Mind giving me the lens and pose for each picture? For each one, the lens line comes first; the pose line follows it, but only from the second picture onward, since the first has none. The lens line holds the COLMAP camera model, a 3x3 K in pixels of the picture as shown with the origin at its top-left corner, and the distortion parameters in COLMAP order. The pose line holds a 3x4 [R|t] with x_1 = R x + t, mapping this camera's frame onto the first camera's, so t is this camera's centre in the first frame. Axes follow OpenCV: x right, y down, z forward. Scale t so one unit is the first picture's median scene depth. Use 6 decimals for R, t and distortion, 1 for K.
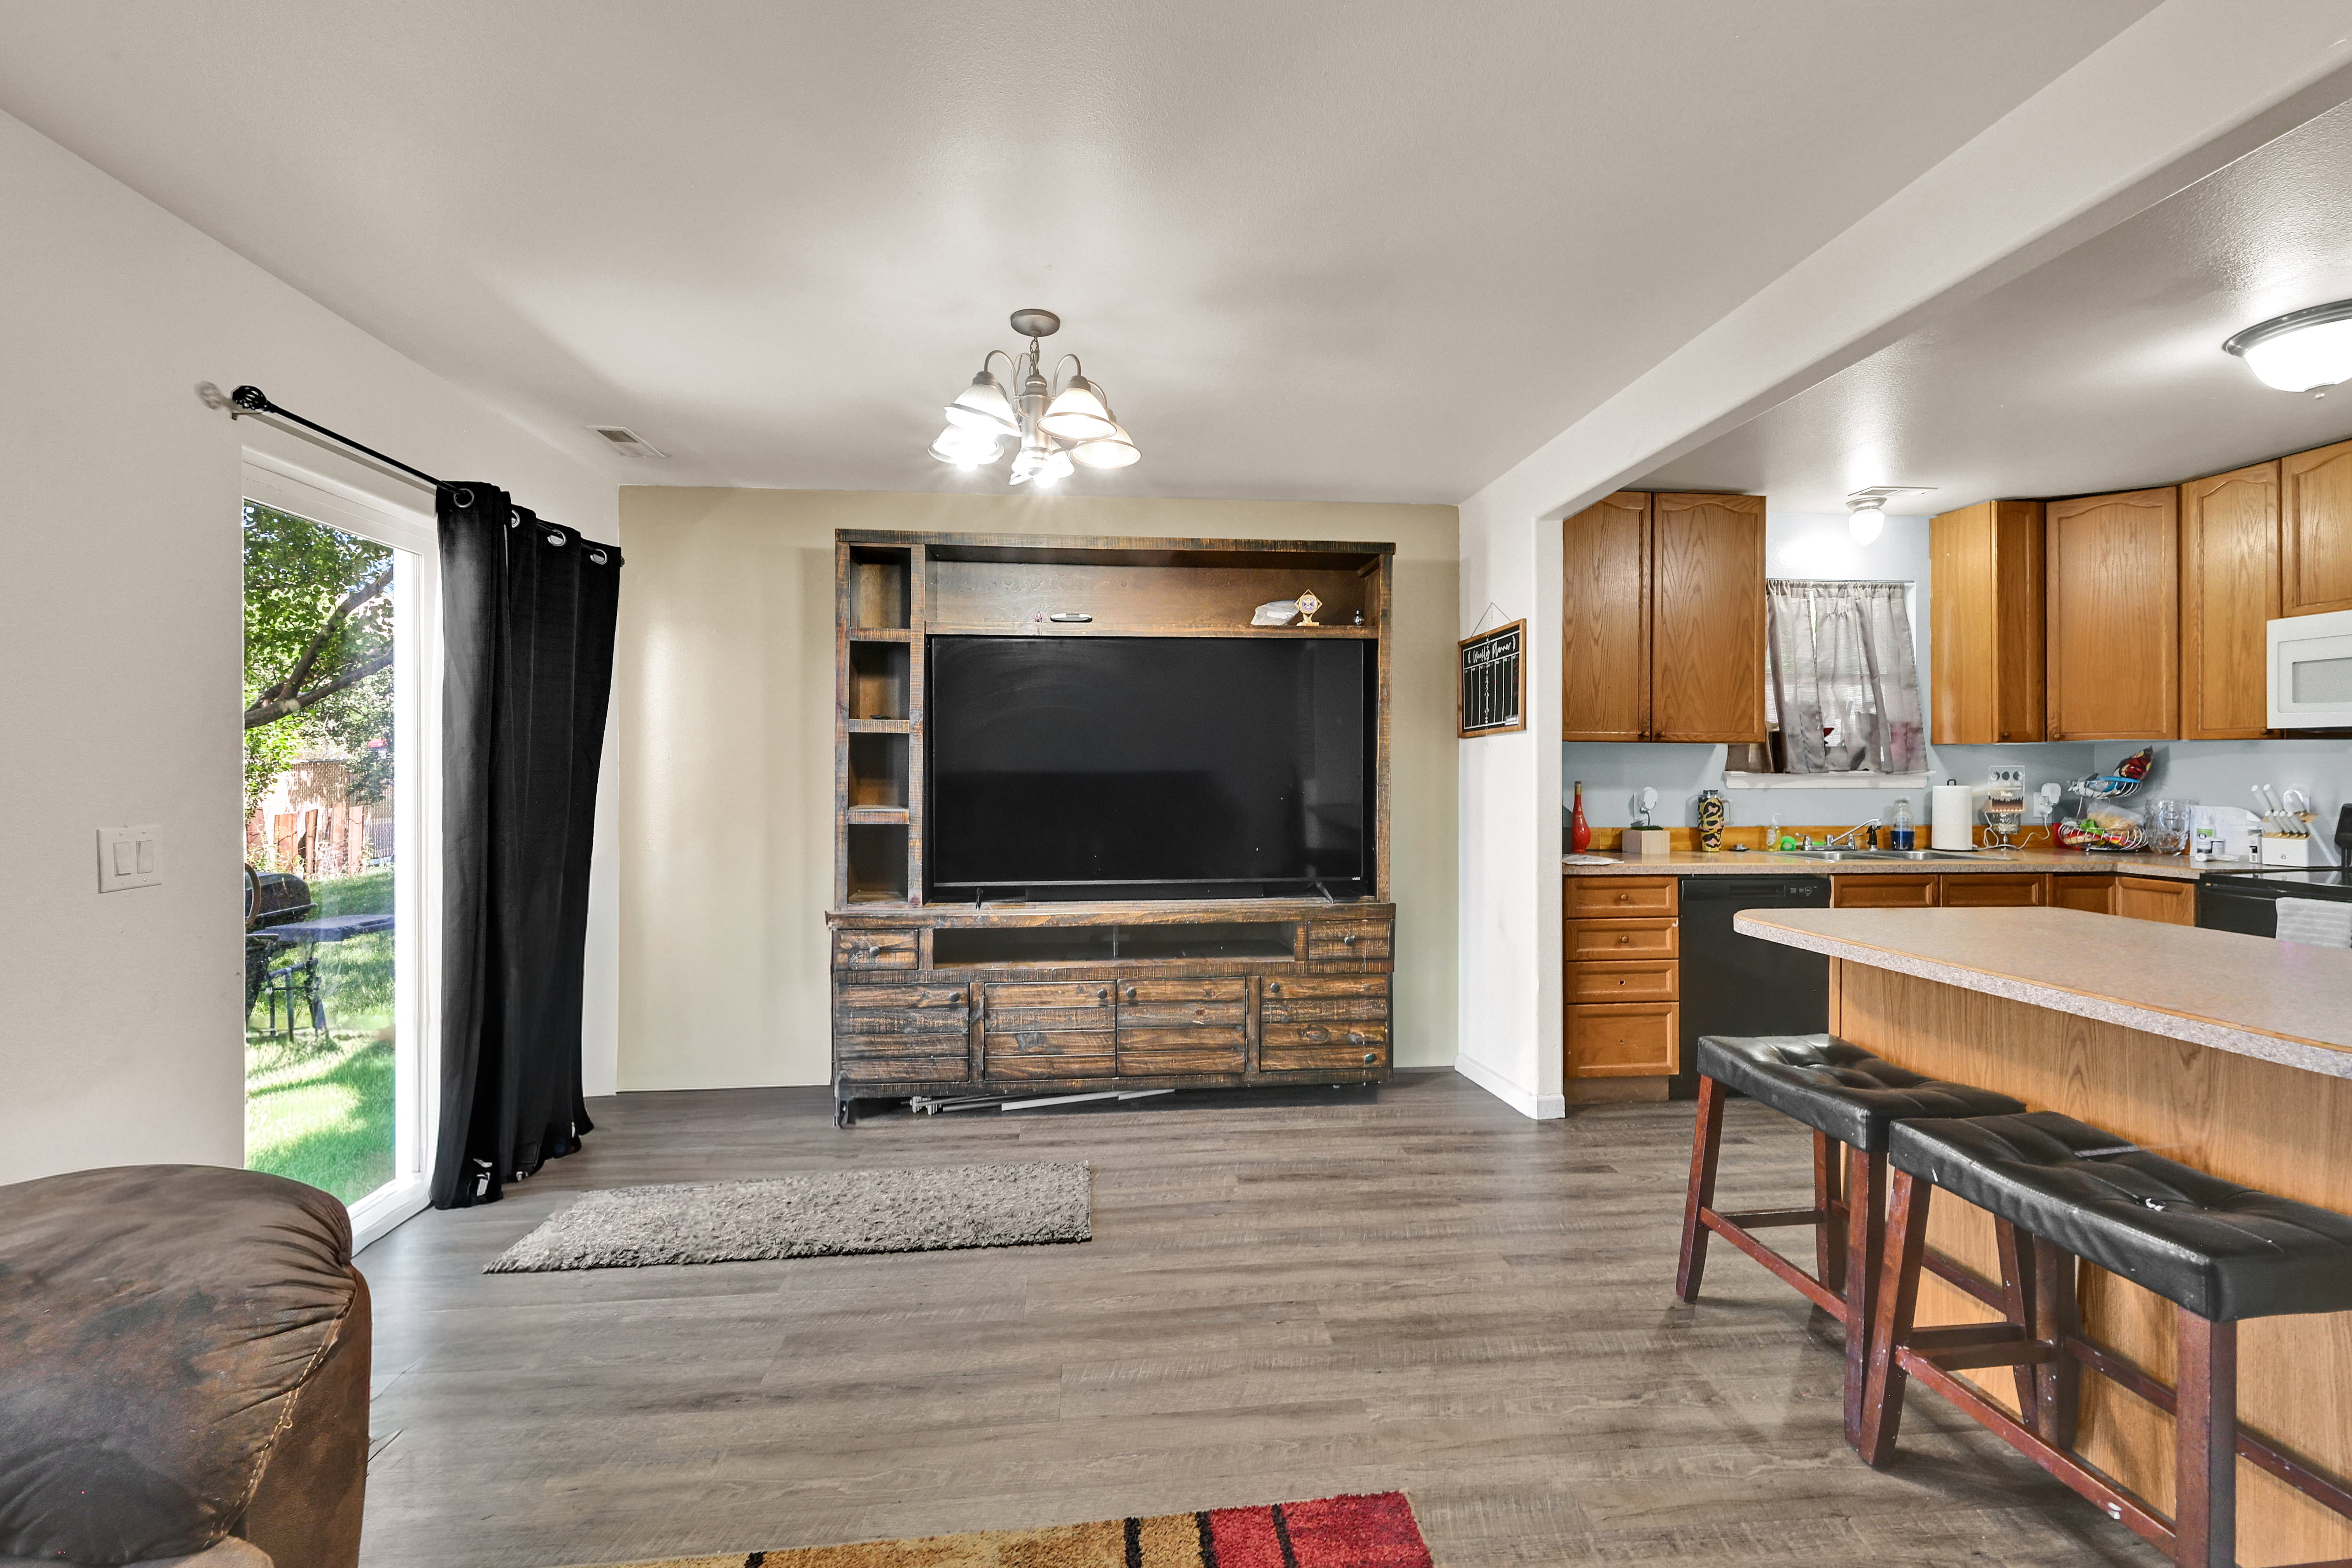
lens RADIAL K [[965.5, 0, 1176.6], [0, 965.5, 771.3], [0, 0, 1]] dist [0.003962, 0.000028]
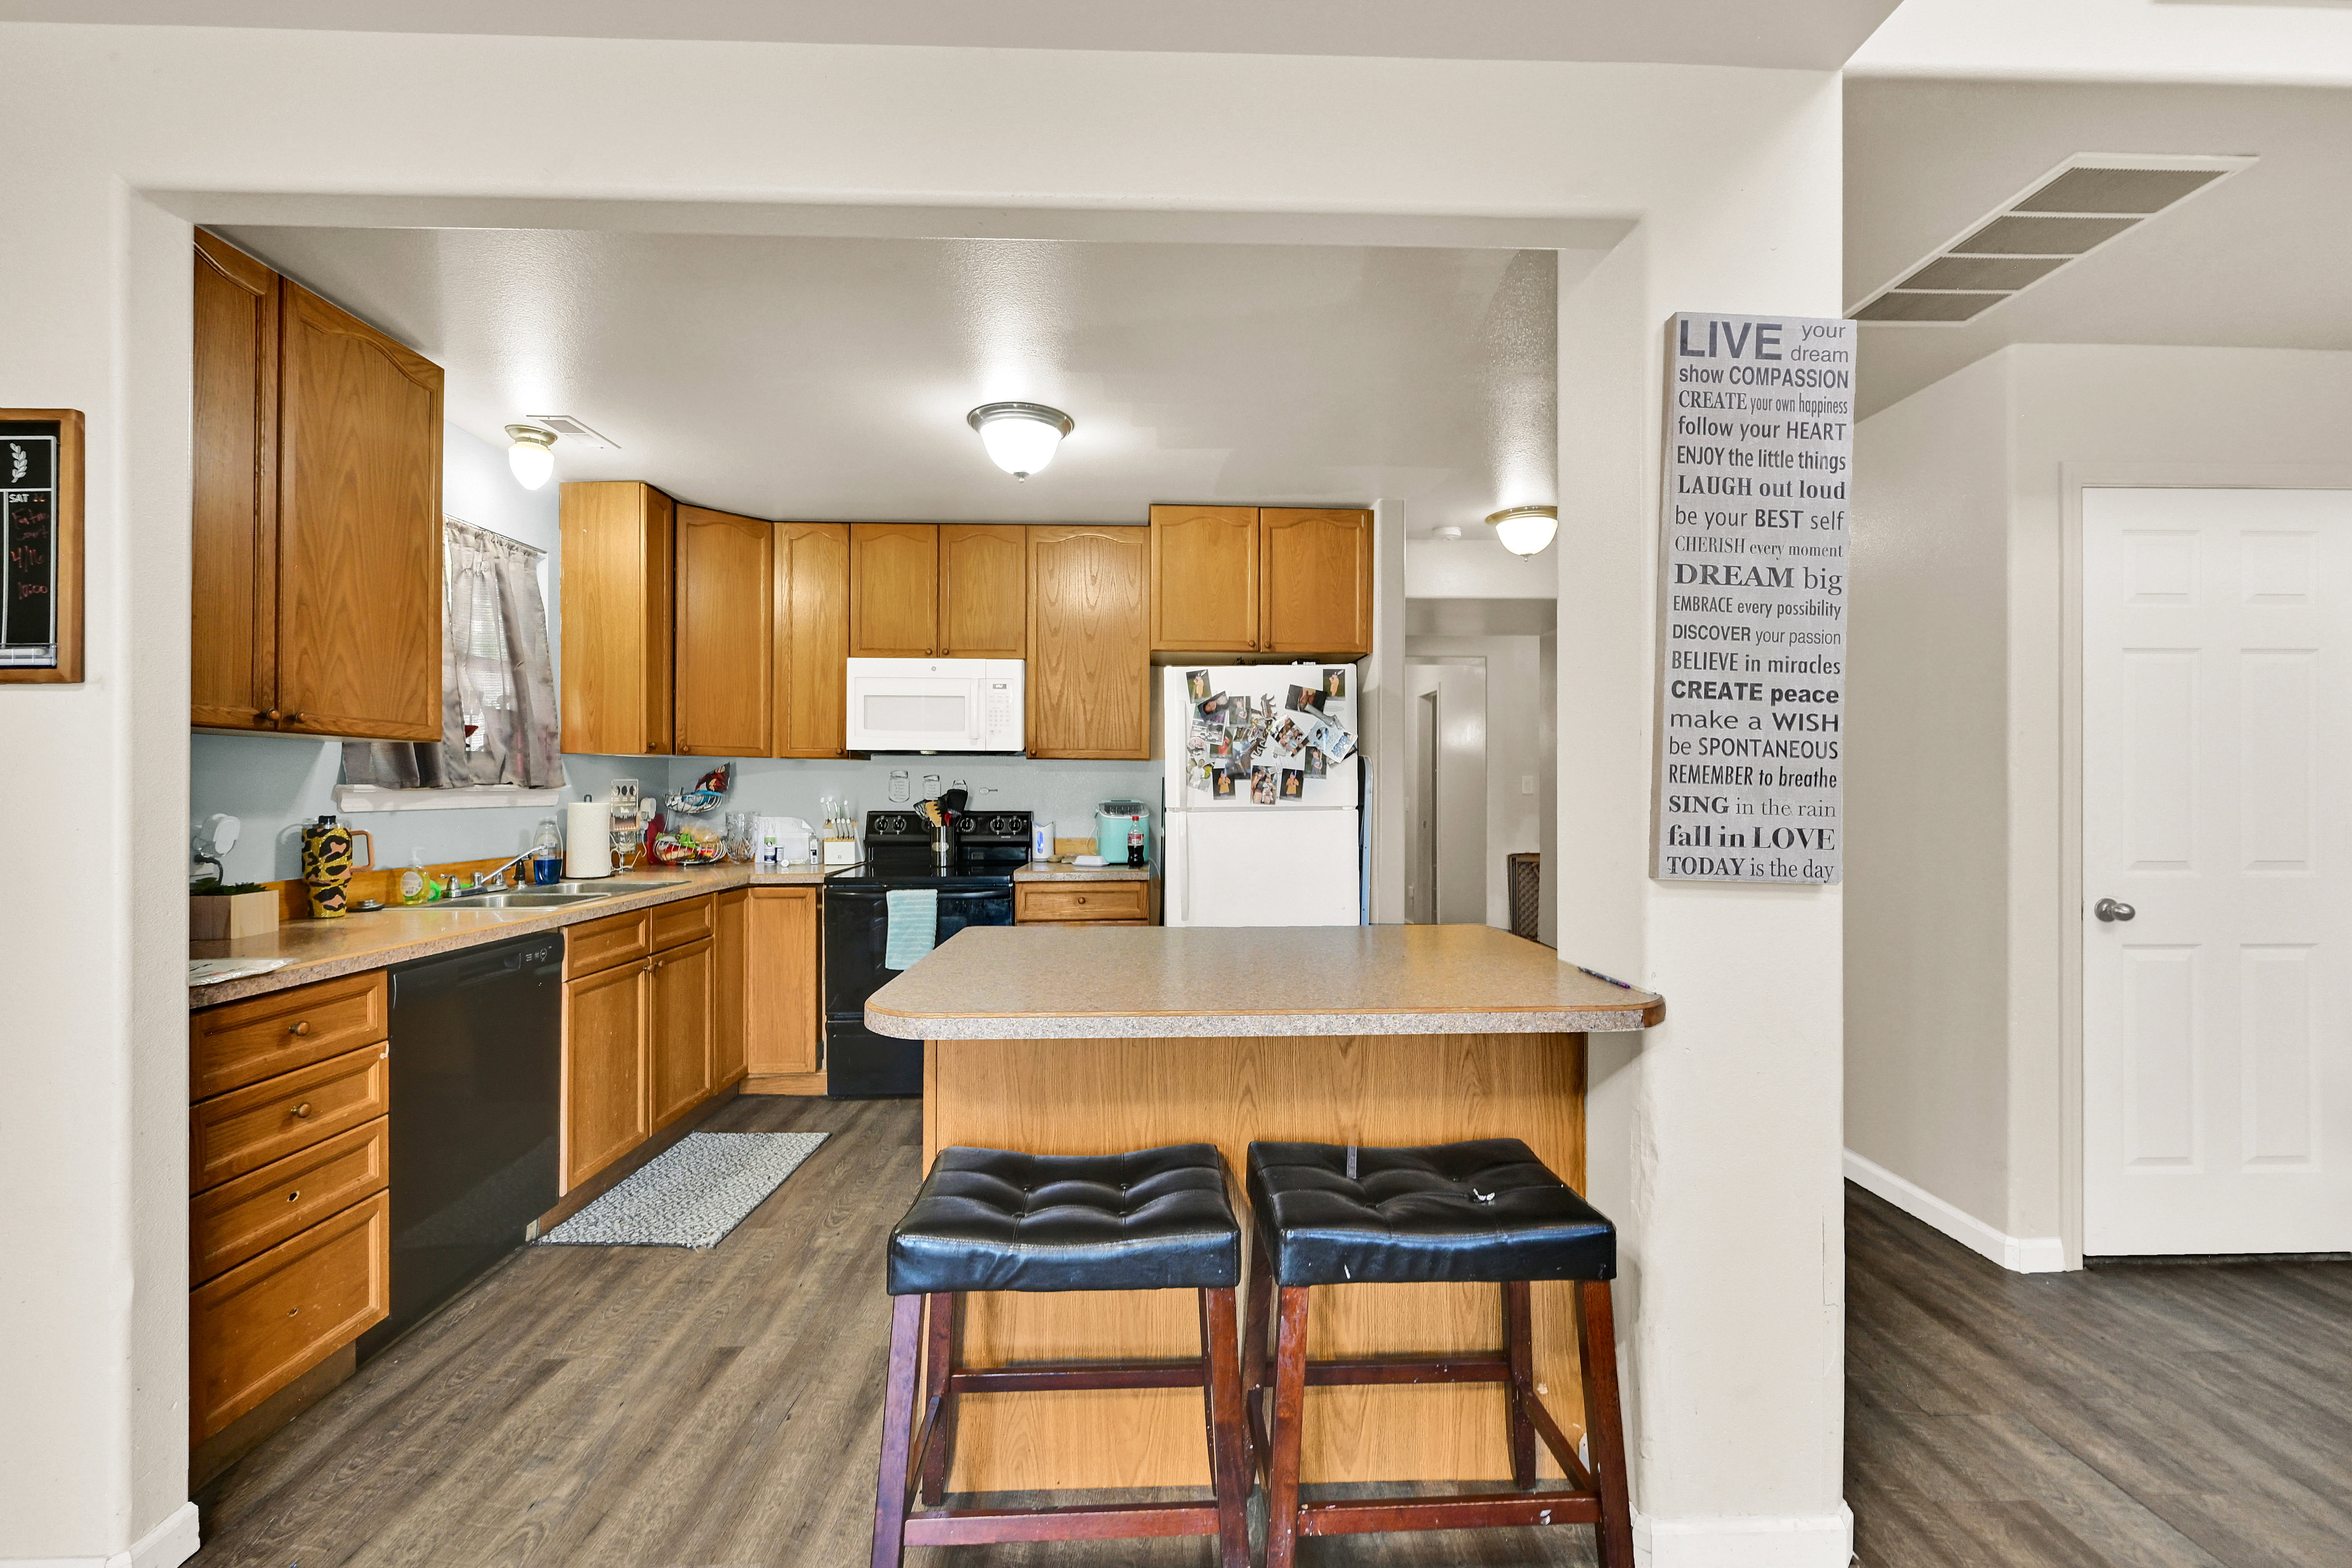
lens RADIAL K [[965.5, 0, 1183.4], [0, 965.5, 785.3], [0, 0, 1]] dist [0.003962, 0.000028]
pose [[0.056480, 0.002207, 0.998401, -0.023916], [-0.002277, 0.999995, -0.002082, 0.000512], [-0.998401, -0.002156, 0.056485, 0.457888]]
